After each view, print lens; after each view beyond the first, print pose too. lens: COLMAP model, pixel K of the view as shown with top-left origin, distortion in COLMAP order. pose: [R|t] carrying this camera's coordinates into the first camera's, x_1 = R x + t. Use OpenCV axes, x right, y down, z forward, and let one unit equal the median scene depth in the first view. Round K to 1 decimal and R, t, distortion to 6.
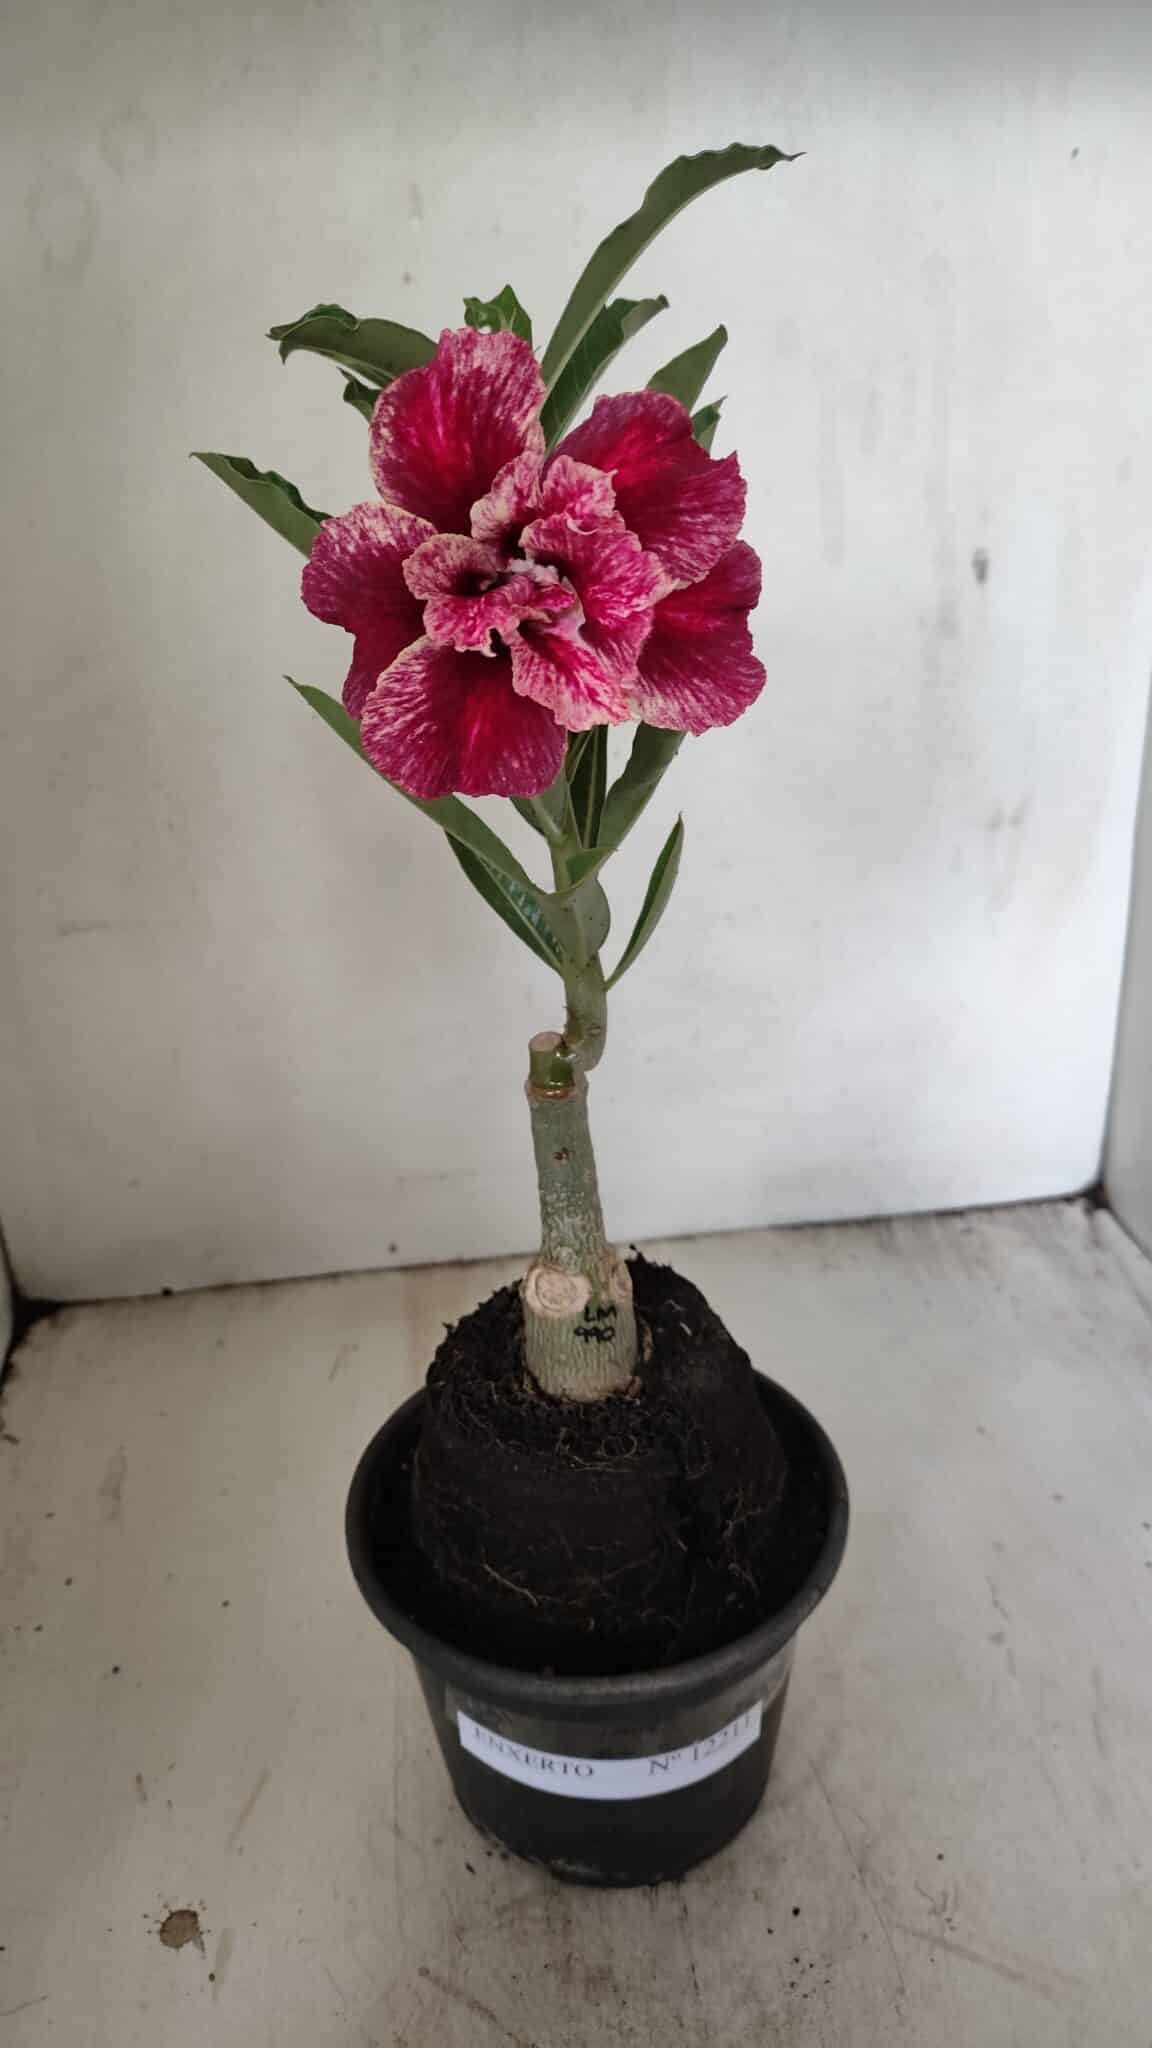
lens RADIAL K [[1579.3, 0, 573.8], [0, 1579.3, 1022.2], [0, 0, 1]] dist [0.068336, -0.119340]
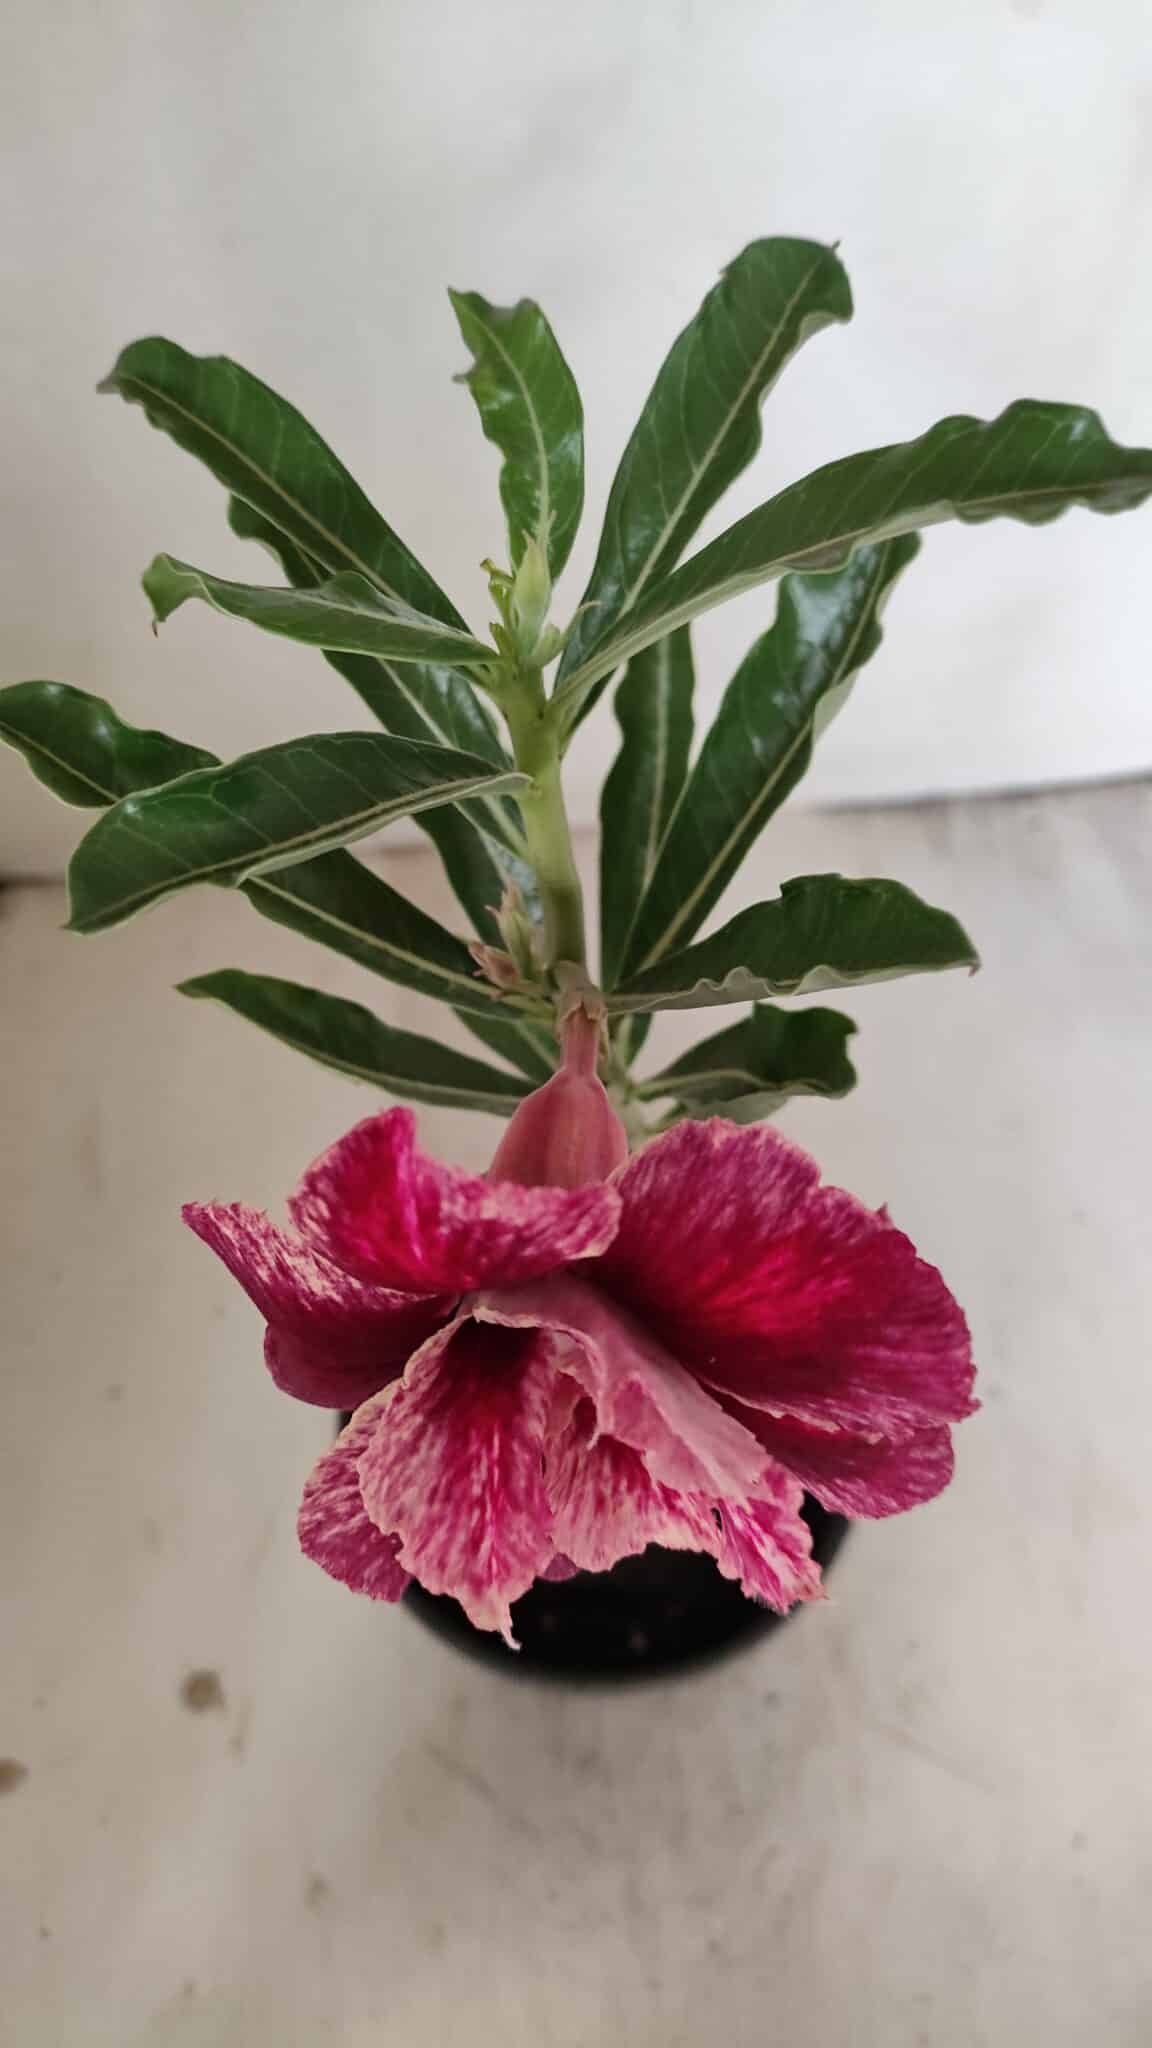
lens RADIAL K [[1579.3, 0, 597.2], [0, 1579.3, 1011.1], [0, 0, 1]] dist [0.068336, -0.119340]
pose [[0.999097, 0.032544, 0.027298, -0.024154], [-0.042184, 0.835532, 0.547820, -0.427248], [-0.004980, -0.548477, 0.836151, 0.354645]]
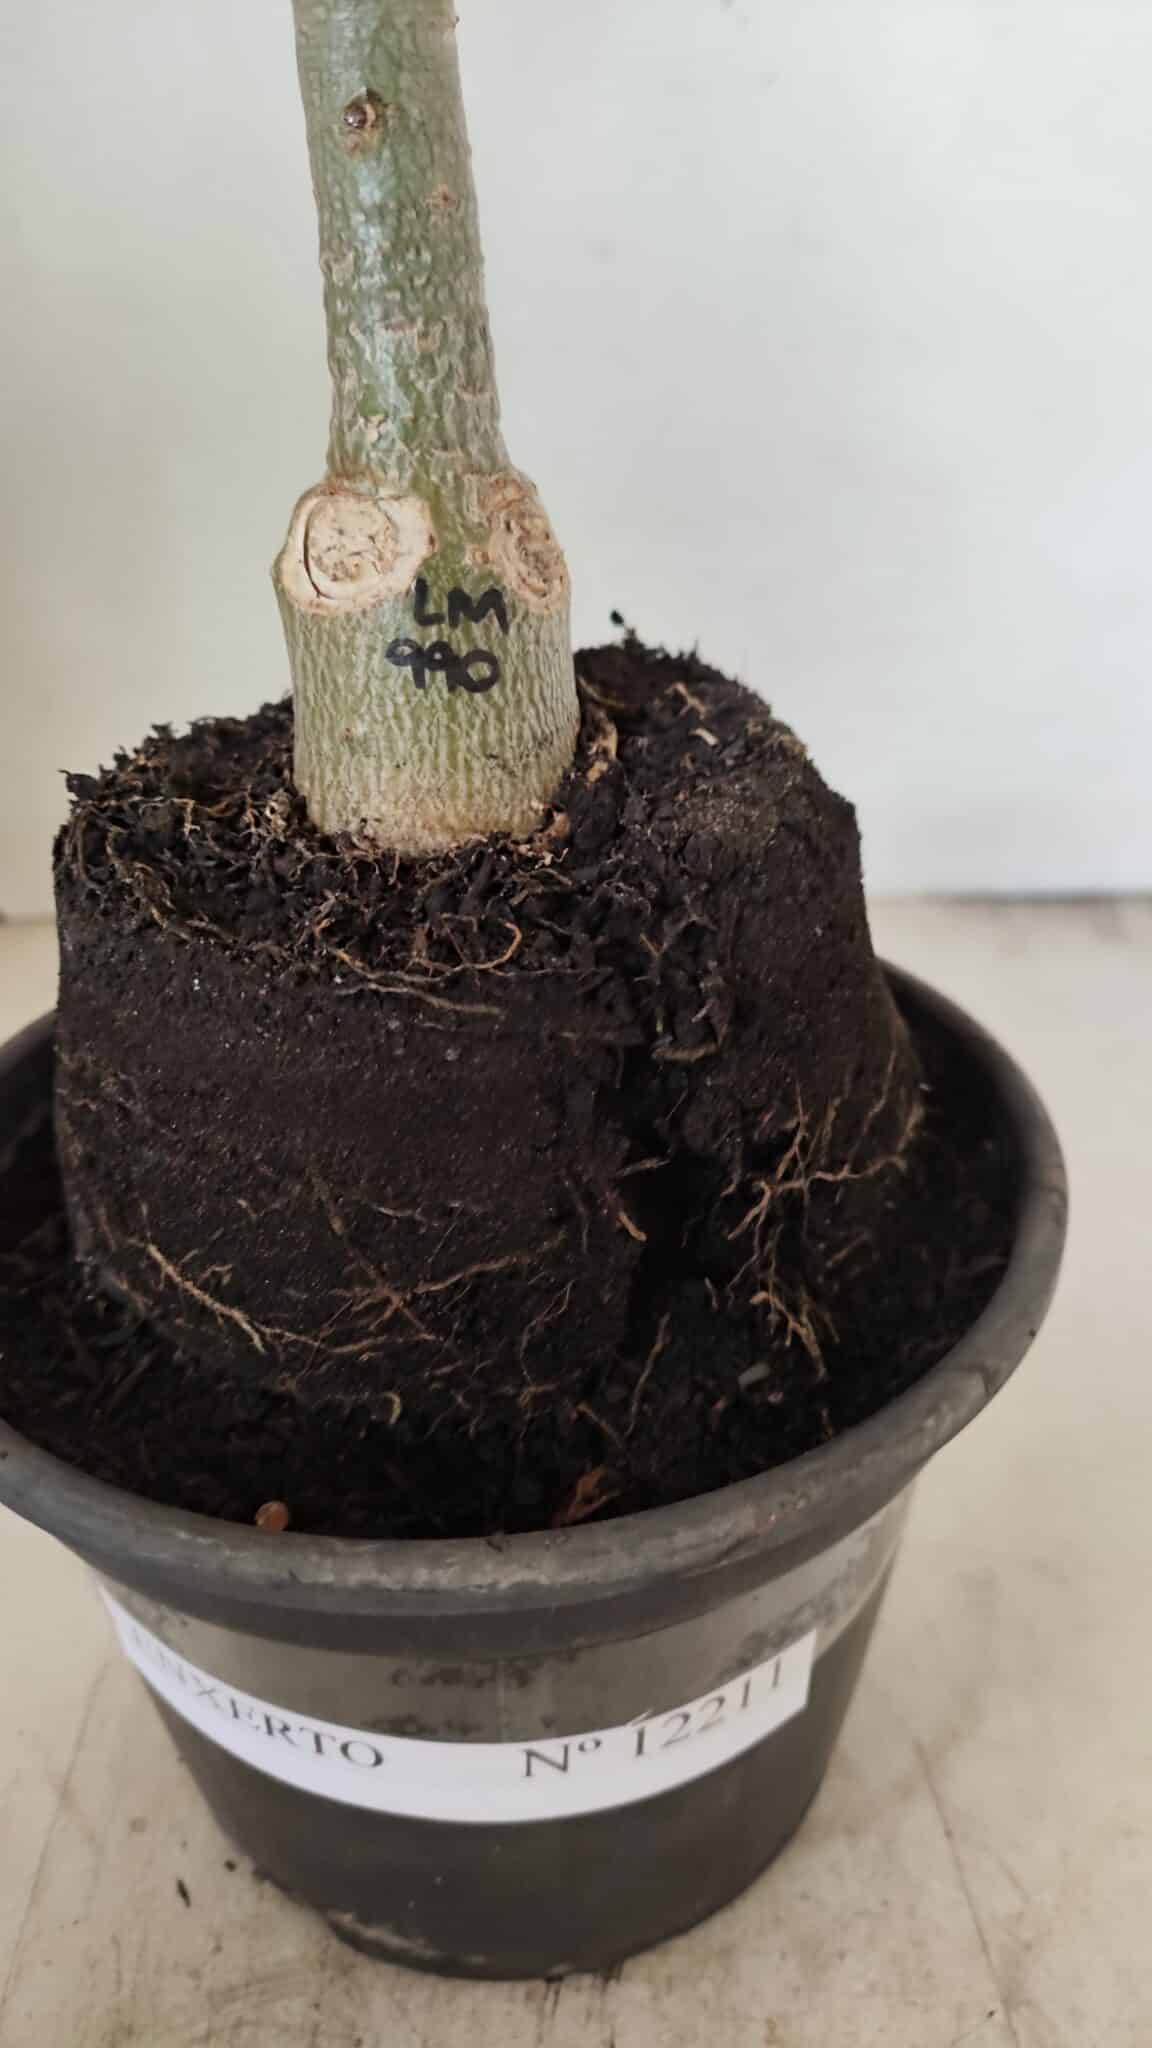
lens RADIAL K [[1579.3, 0, 586.2], [0, 1579.3, 1067.1], [0, 0, 1]] dist [0.068336, -0.119340]
pose [[0.993816, 0.076250, -0.080725, 0.079314], [-0.067338, 0.991879, 0.107893, 0.234053], [0.088296, -0.101790, 0.990880, 0.586211]]
